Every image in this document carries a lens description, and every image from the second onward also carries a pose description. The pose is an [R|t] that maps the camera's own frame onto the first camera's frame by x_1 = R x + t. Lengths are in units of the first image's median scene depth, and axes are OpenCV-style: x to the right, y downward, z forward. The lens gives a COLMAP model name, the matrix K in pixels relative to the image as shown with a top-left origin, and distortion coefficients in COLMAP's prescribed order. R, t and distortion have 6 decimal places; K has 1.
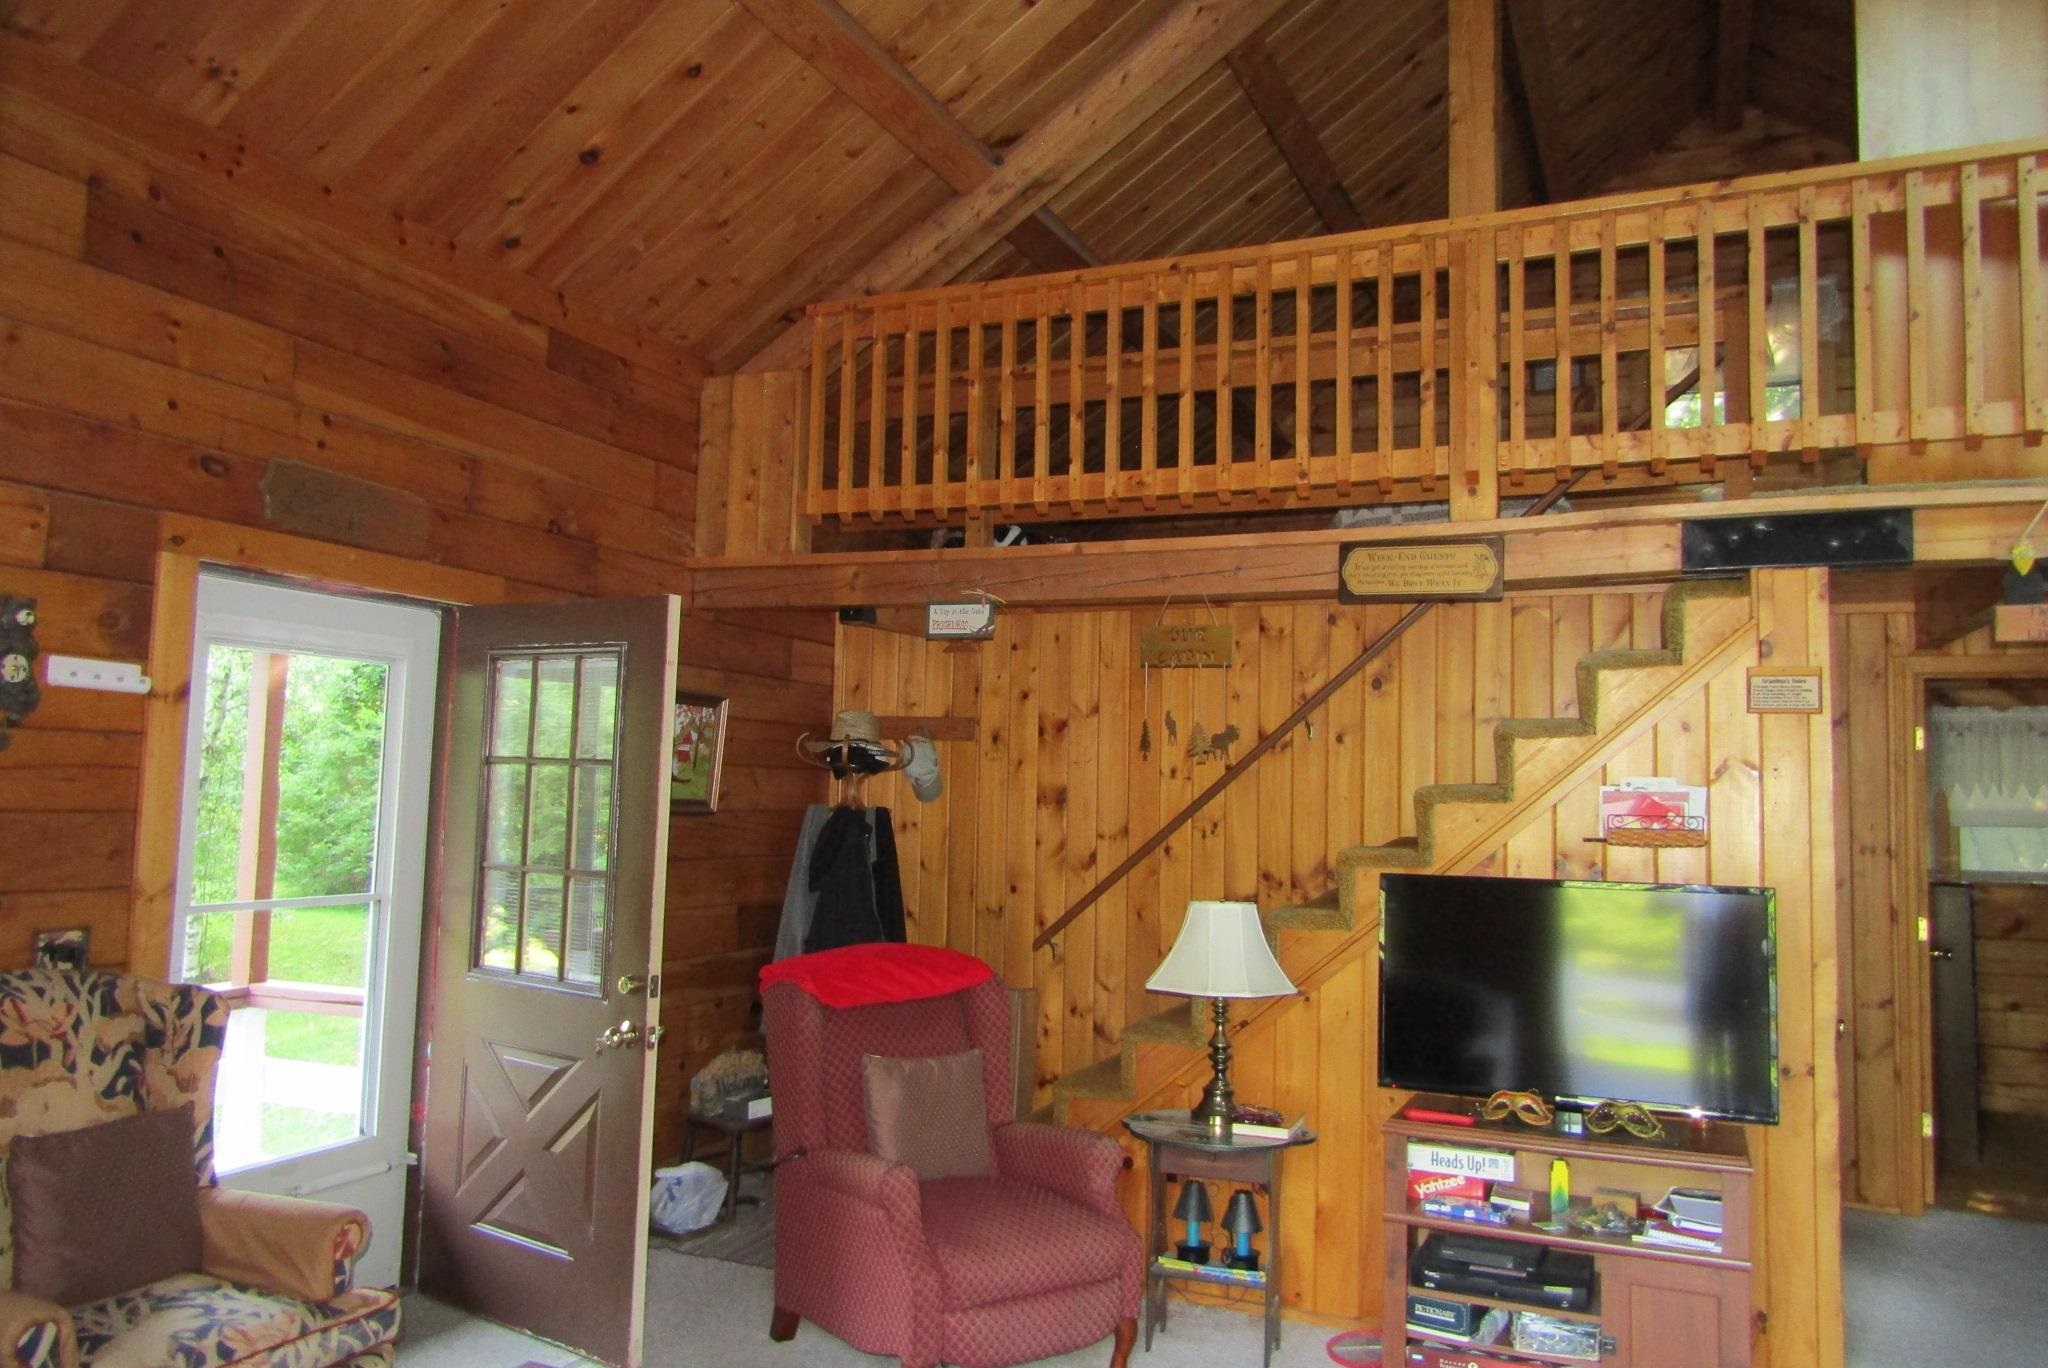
lens RADIAL K [[1432.6, 0, 1035.8], [0, 1432.6, 687.0], [0, 0, 1]] dist [-0.028813, 0.008891]
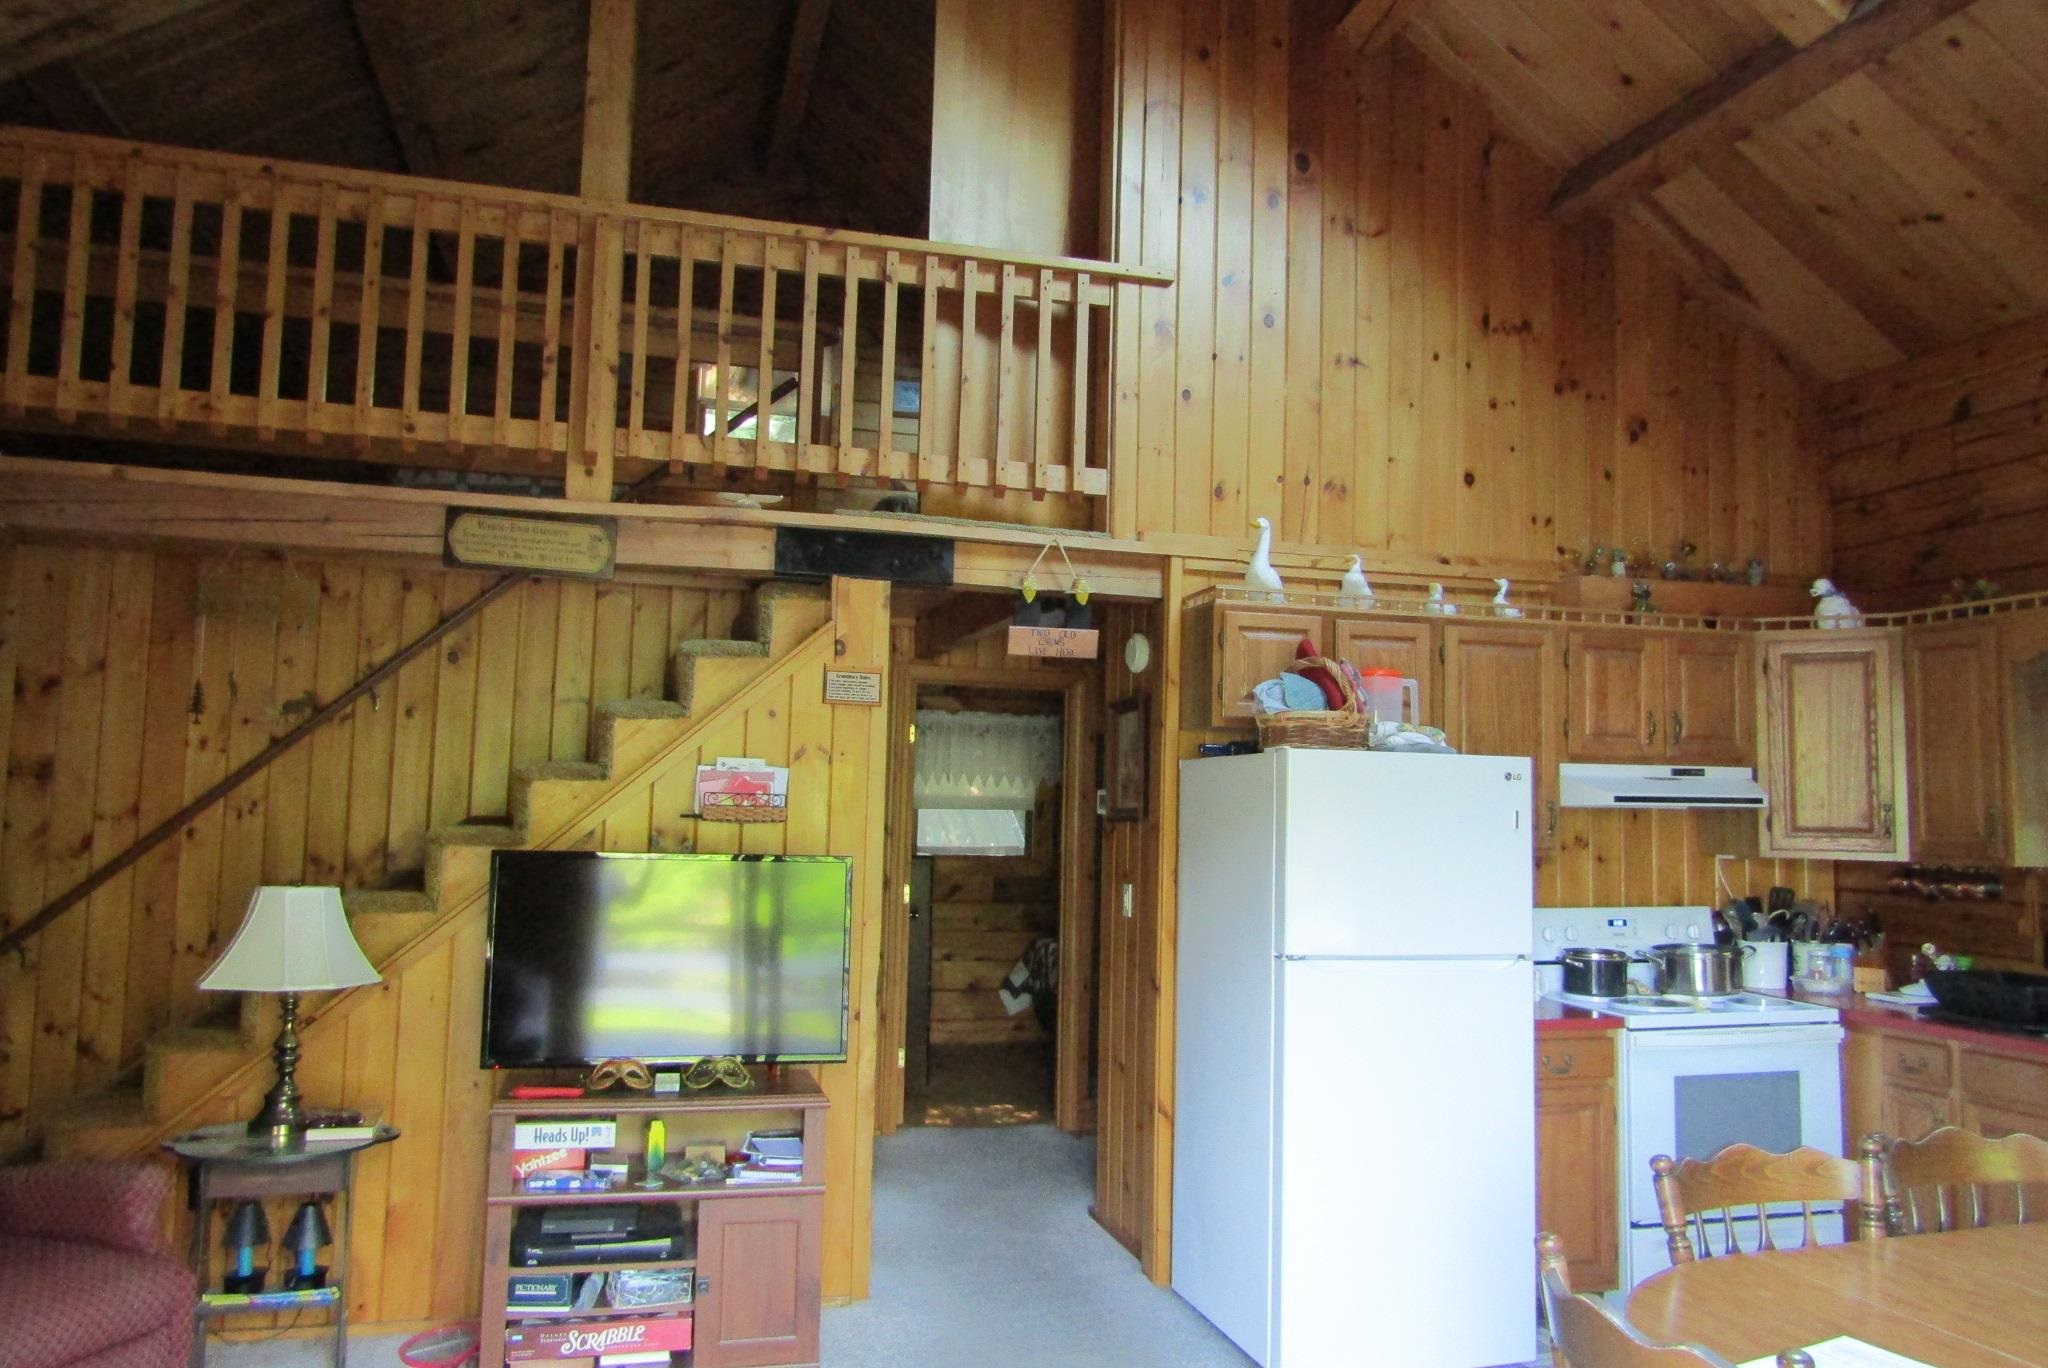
lens RADIAL K [[1432.6, 0, 1035.8], [0, 1432.6, 687.0], [0, 0, 1]] dist [-0.028813, 0.008891]
pose [[0.769179, 0.051709, 0.636937, -0.088136], [-0.057461, 0.998280, -0.011653, 0.008347], [-0.636444, -0.027635, 0.770827, 0.017392]]
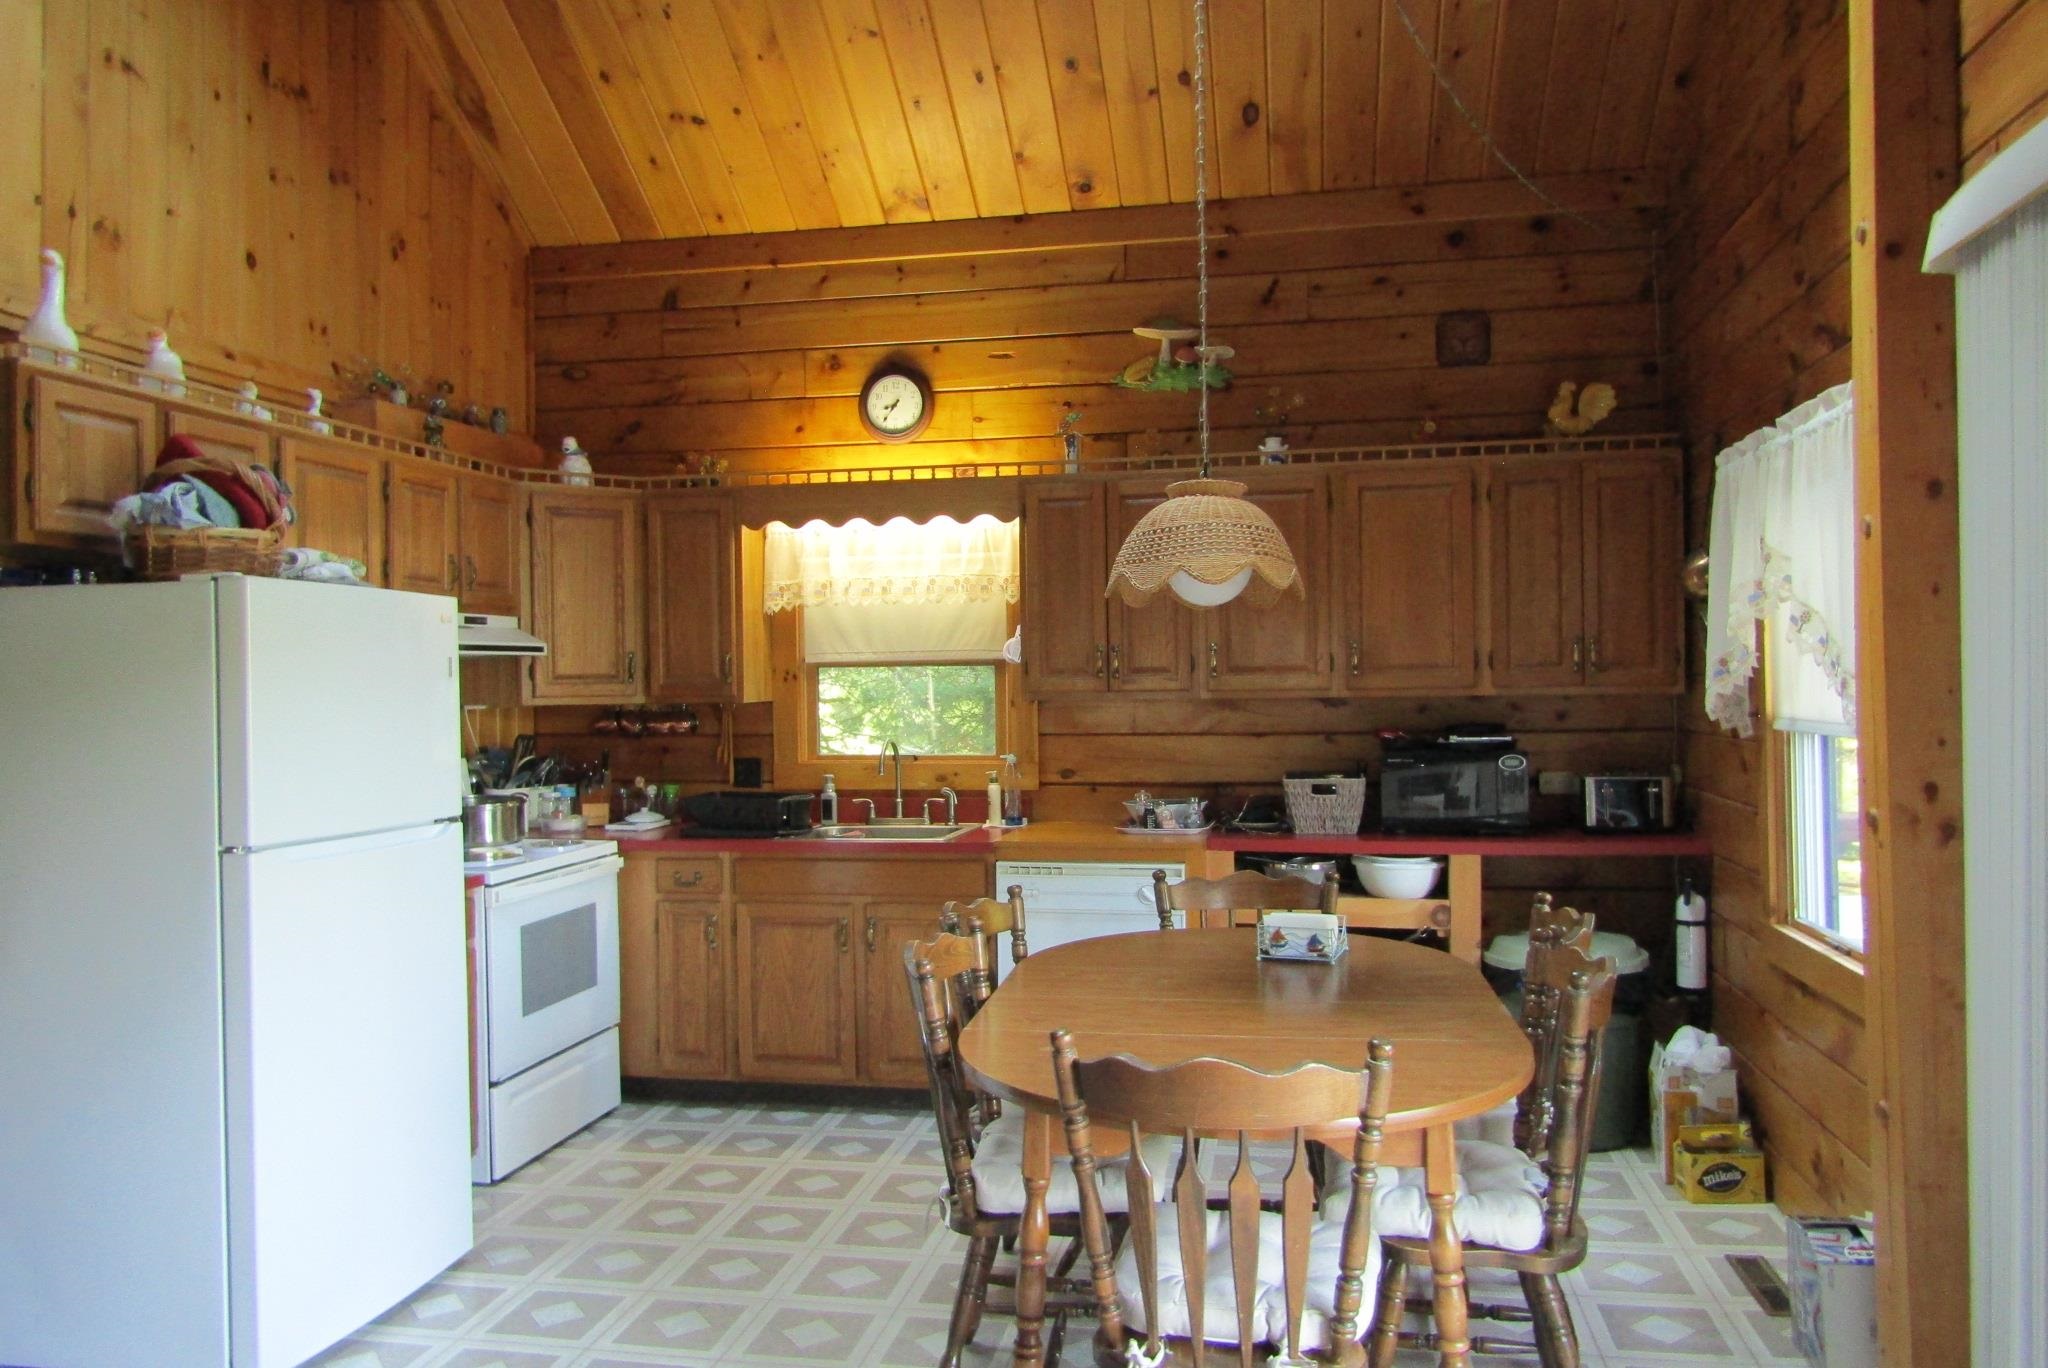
lens RADIAL K [[1432.6, 0, 1035.8], [0, 1432.6, 687.0], [0, 0, 1]] dist [-0.028813, 0.008891]
pose [[-0.240217, -0.018826, 0.970537, -0.145636], [-0.069319, 0.997592, 0.002193, 0.061656], [-0.968241, -0.066749, -0.240943, 0.489215]]
